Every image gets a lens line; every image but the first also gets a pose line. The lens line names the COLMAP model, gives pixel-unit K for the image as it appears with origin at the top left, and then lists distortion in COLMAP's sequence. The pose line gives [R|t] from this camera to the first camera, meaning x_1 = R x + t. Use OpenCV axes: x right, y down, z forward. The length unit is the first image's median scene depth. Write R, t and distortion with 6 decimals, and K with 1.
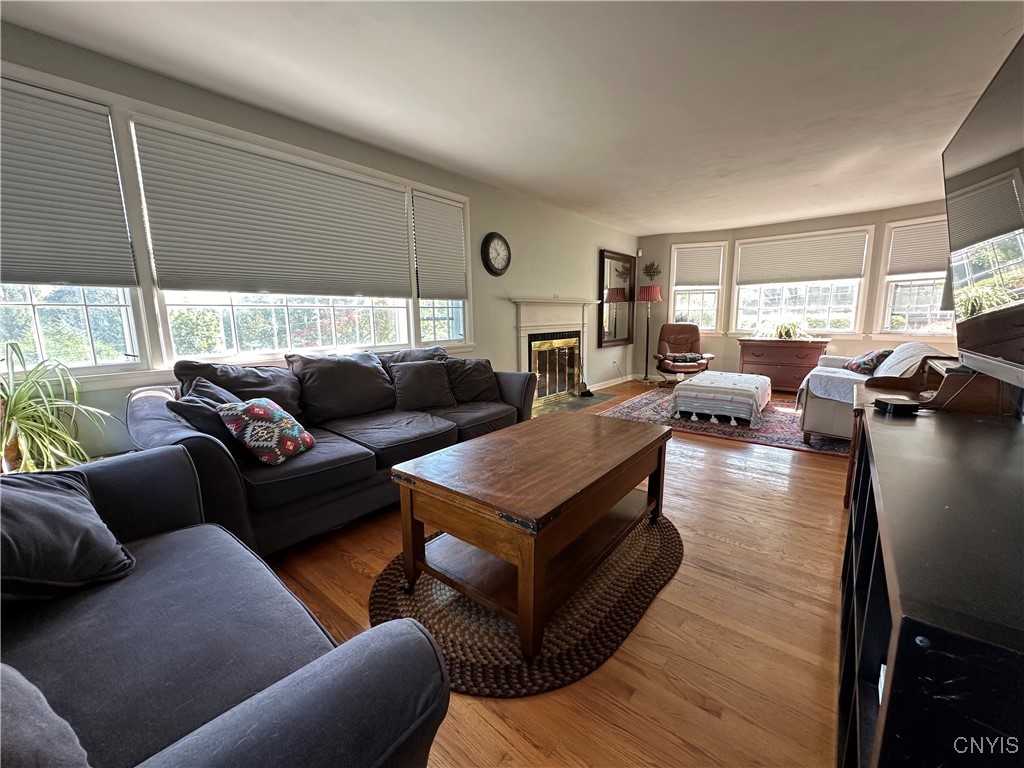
lens RADIAL K [[408.7, 0, 511.3], [0, 408.7, 382.8], [0, 0, 1]] dist [-0.002799, -0.000485]
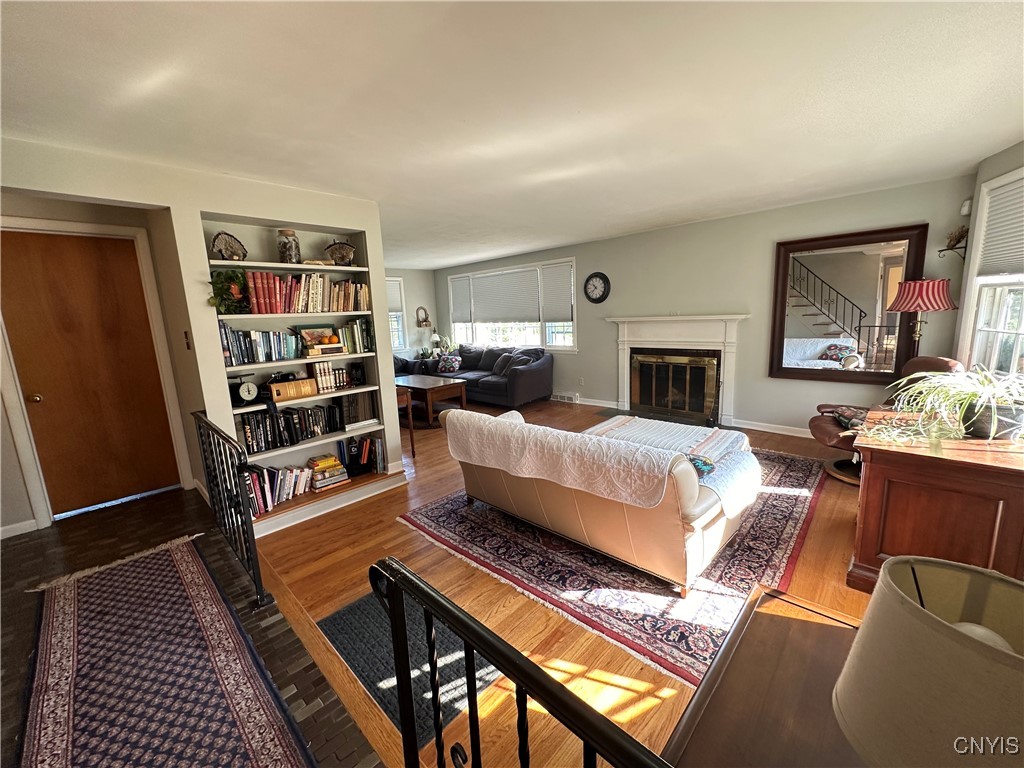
lens RADIAL K [[408.7, 0, 516.9], [0, 408.7, 386.0], [0, 0, 1]] dist [-0.002799, -0.000485]
pose [[-0.067726, 0.191255, -0.979201, 1.416372], [-0.117409, 0.973107, 0.198186, -0.233844], [0.990772, 0.128389, -0.043450, 0.837490]]
